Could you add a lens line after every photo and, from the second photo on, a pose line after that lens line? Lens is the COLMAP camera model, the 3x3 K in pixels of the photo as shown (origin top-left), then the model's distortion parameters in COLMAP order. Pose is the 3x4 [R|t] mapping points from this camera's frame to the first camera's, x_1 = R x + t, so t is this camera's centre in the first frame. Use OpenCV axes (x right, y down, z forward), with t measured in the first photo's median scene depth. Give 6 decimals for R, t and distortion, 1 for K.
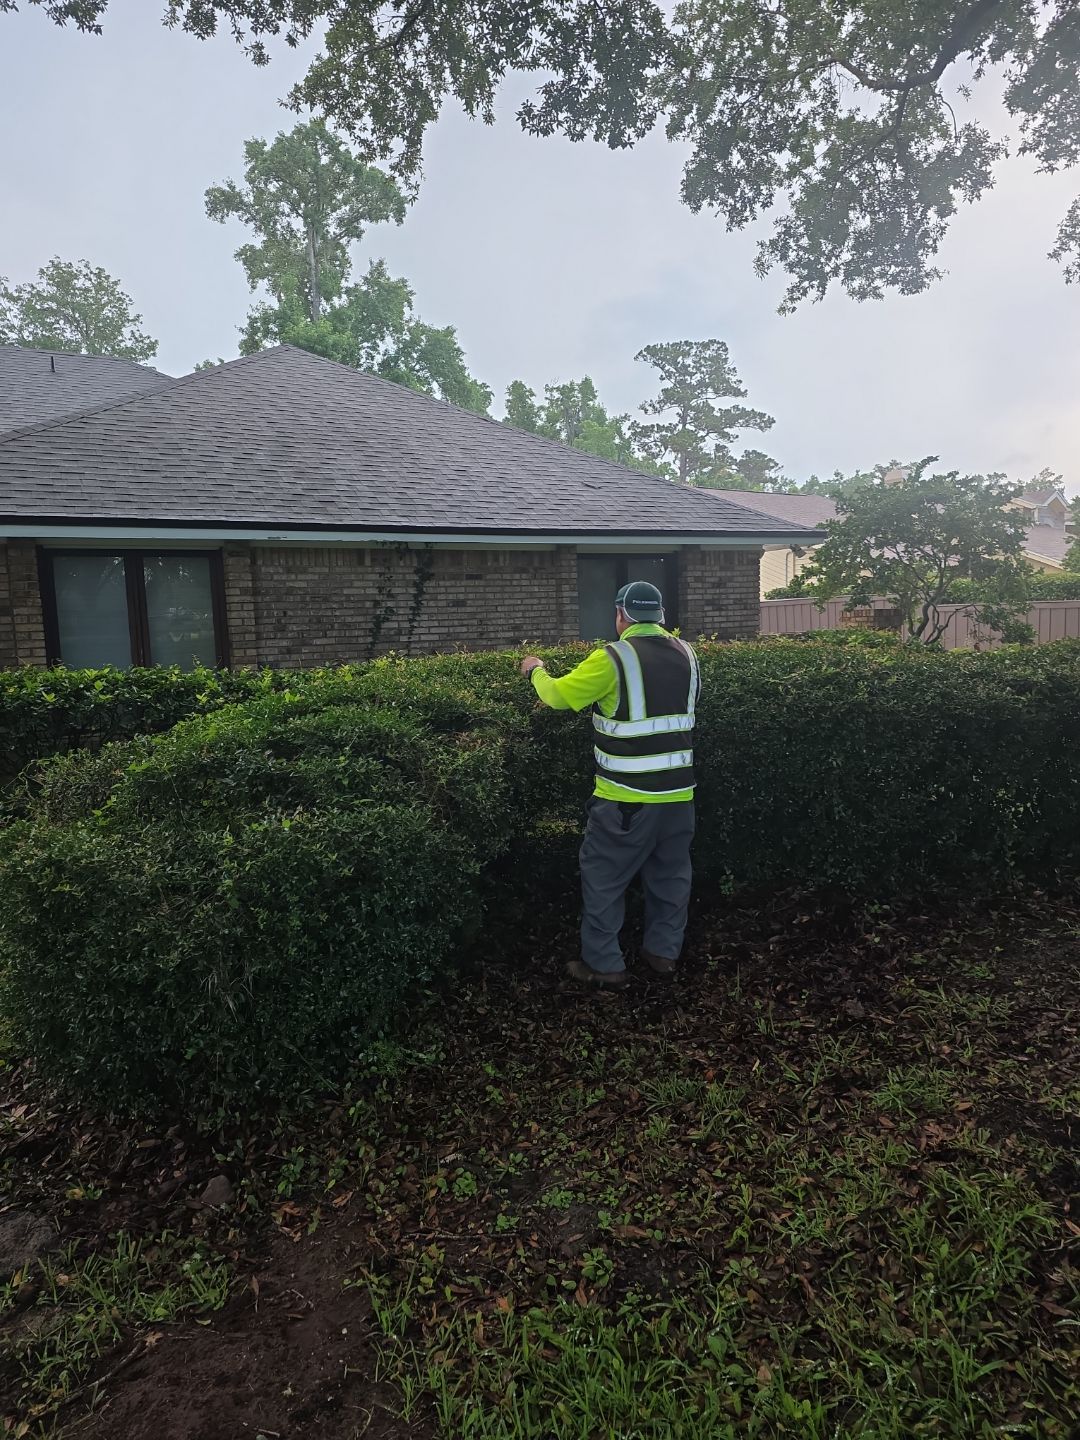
lens RADIAL K [[1004.8, 0, 530.0], [0, 1004.8, 716.5], [0, 0, 1]] dist [0.140469, -0.134539]
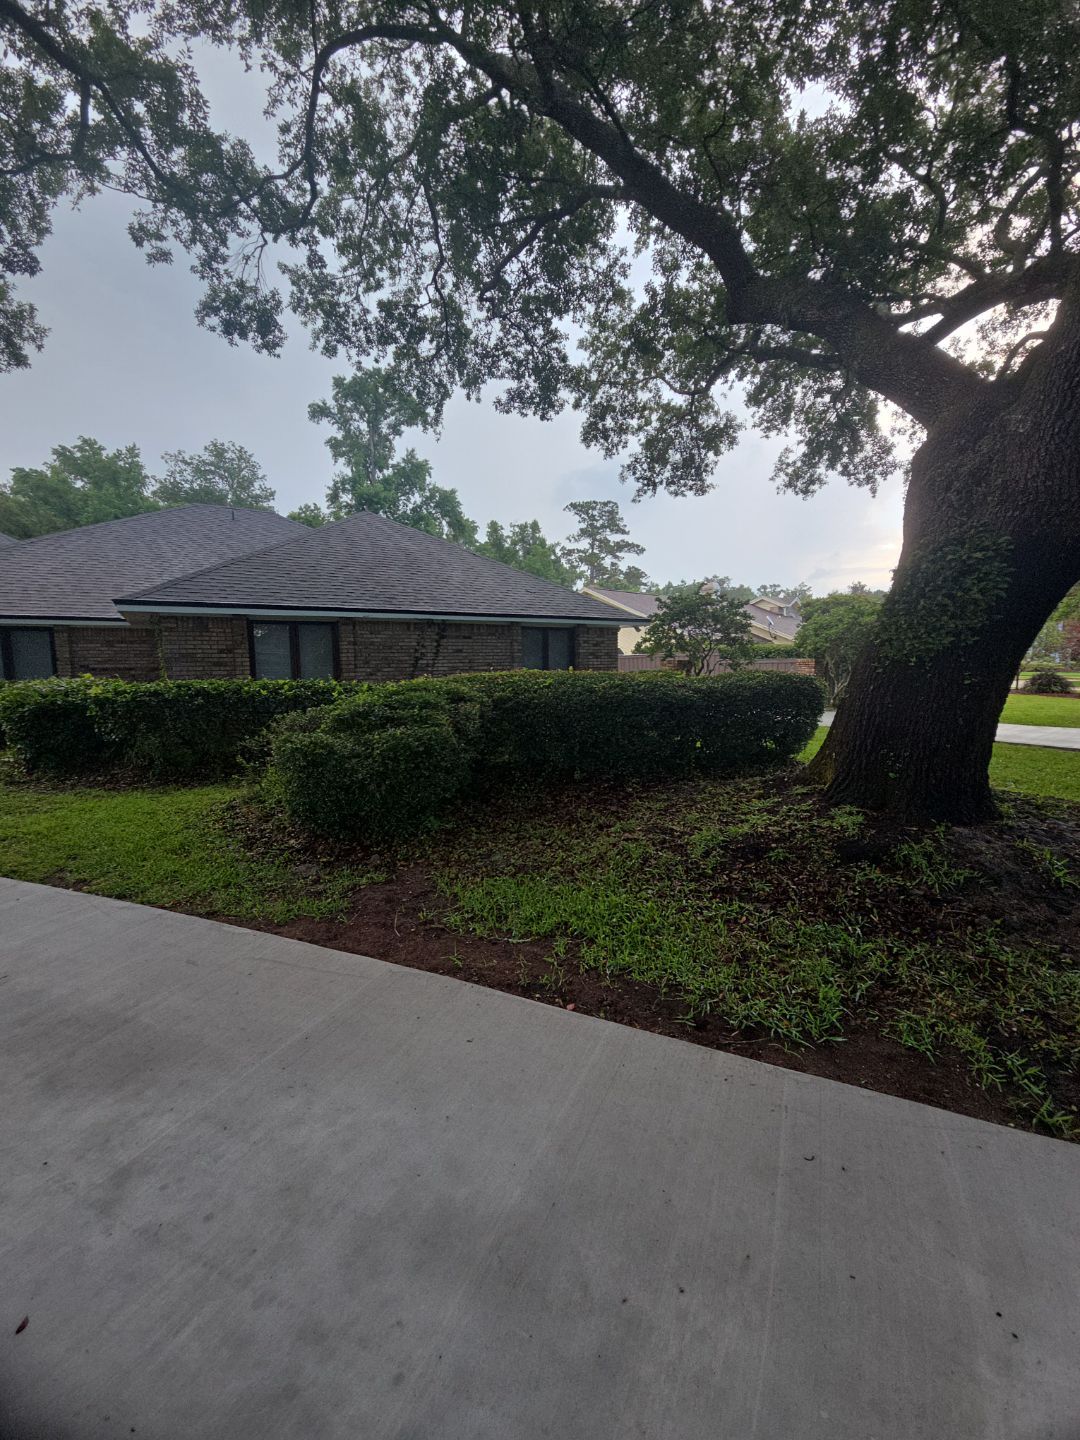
lens RADIAL K [[621.7, 0, 540.0], [0, 621.7, 720.0], [0, 0, 1]] dist [0.034589, 0.000045]
pose [[0.997714, 0.014255, 0.066065, 0.004495], [-0.013866, 0.999884, -0.006337, 0.016068], [-0.066147, 0.005406, 0.997795, -0.129716]]
